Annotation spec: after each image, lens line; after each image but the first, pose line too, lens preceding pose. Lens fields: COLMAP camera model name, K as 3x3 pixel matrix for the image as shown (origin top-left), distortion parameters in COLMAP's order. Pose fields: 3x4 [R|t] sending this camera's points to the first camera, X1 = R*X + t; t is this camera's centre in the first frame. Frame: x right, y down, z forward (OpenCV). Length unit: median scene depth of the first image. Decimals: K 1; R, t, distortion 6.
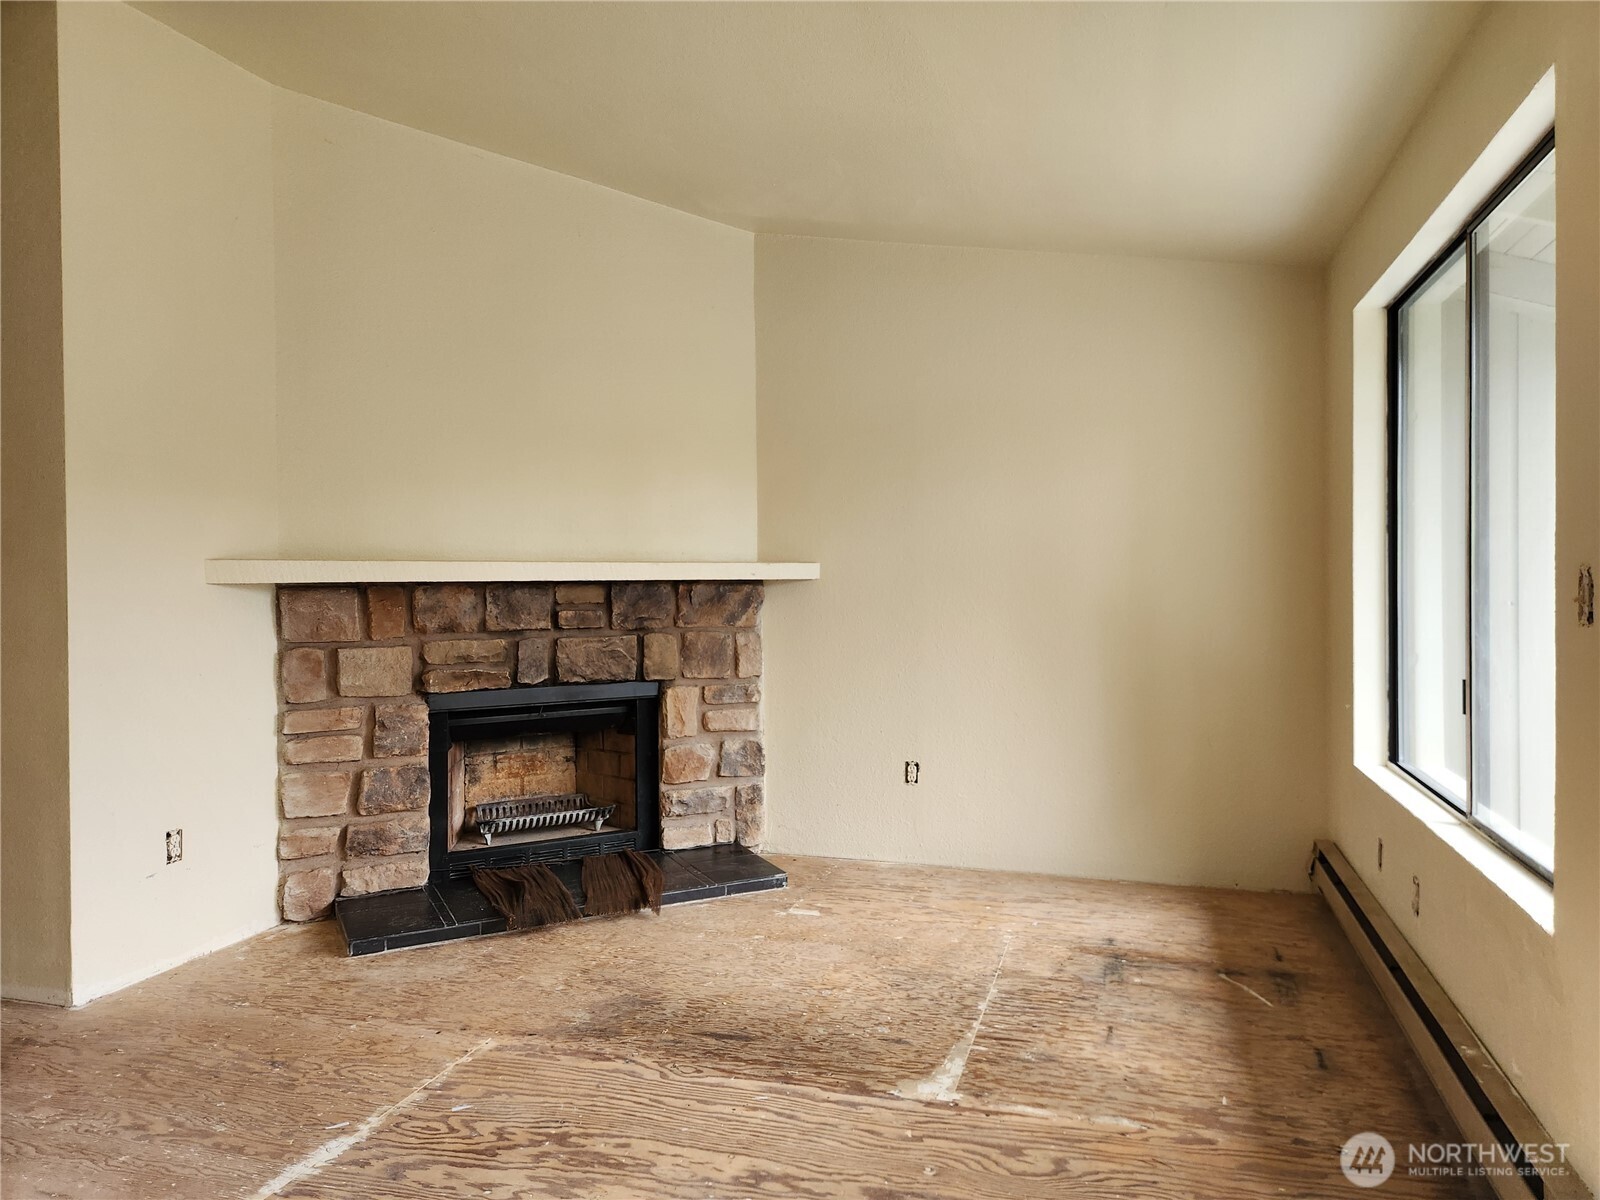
lens RADIAL K [[1075.9, 0, 799.7], [0, 1075.9, 583.7], [0, 0, 1]] dist [0.059597, -0.049650]
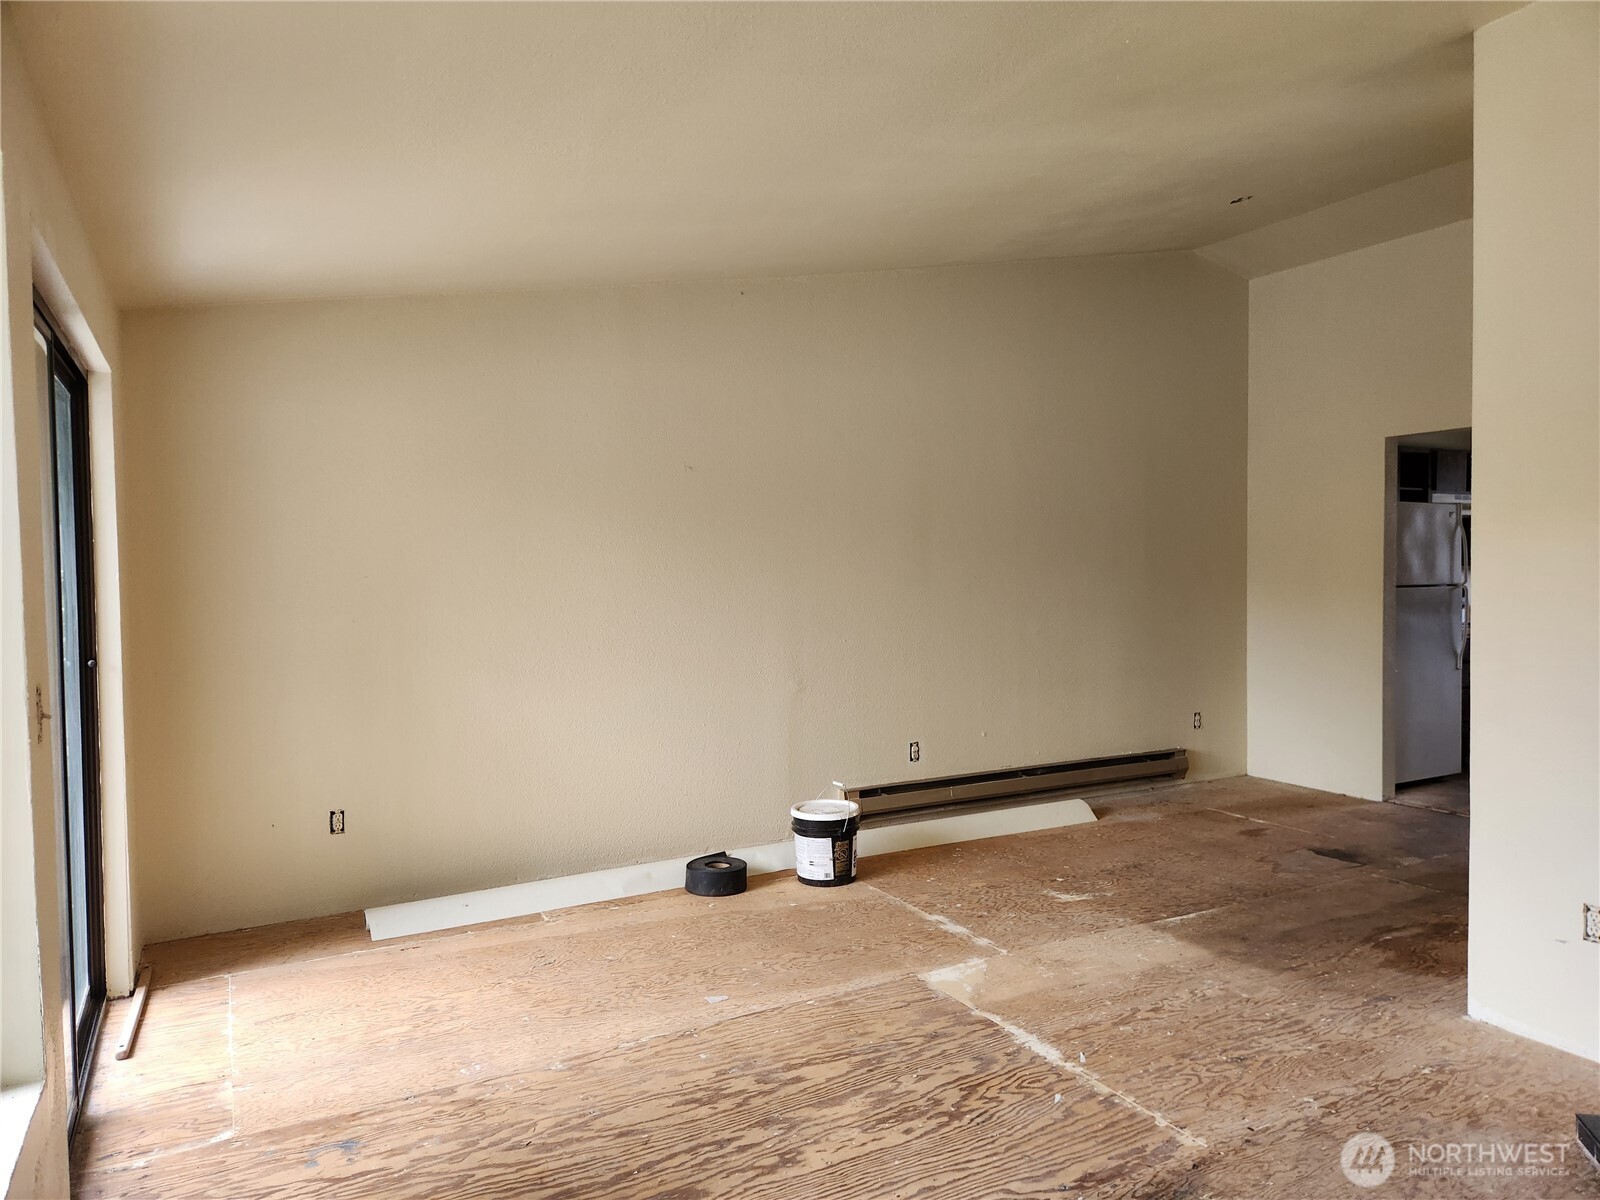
lens RADIAL K [[1075.9, 0, 799.9], [0, 1075.9, 598.1], [0, 0, 1]] dist [0.059597, -0.049650]
pose [[-0.691580, 0.042080, -0.721073, 0.691817], [0.016134, 0.998952, 0.042821, -0.096774], [0.722120, 0.017980, -0.691535, 1.624353]]
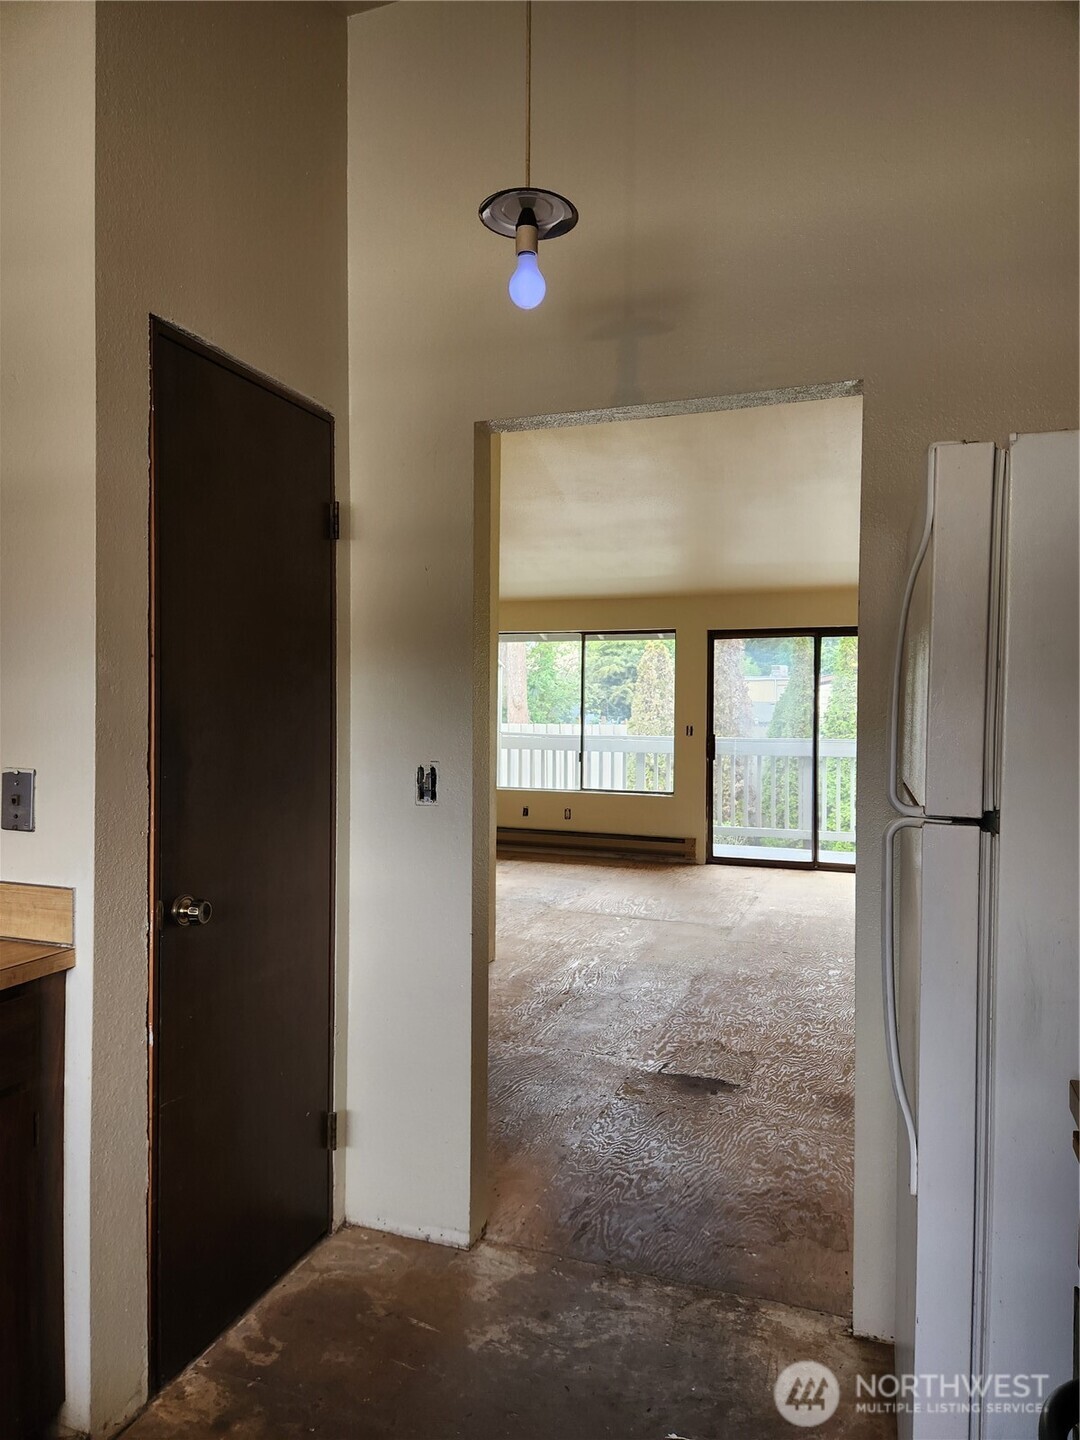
lens RADIAL K [[968.3, 0, 532.5], [0, 968.3, 725.0], [0, 0, 1]] dist [0.059597, -0.049650]
pose [[0.048885, -0.006483, 0.998783, -2.975393], [-0.003205, 0.999973, 0.006648, -0.032082], [-0.998799, -0.003526, 0.048863, 1.100698]]
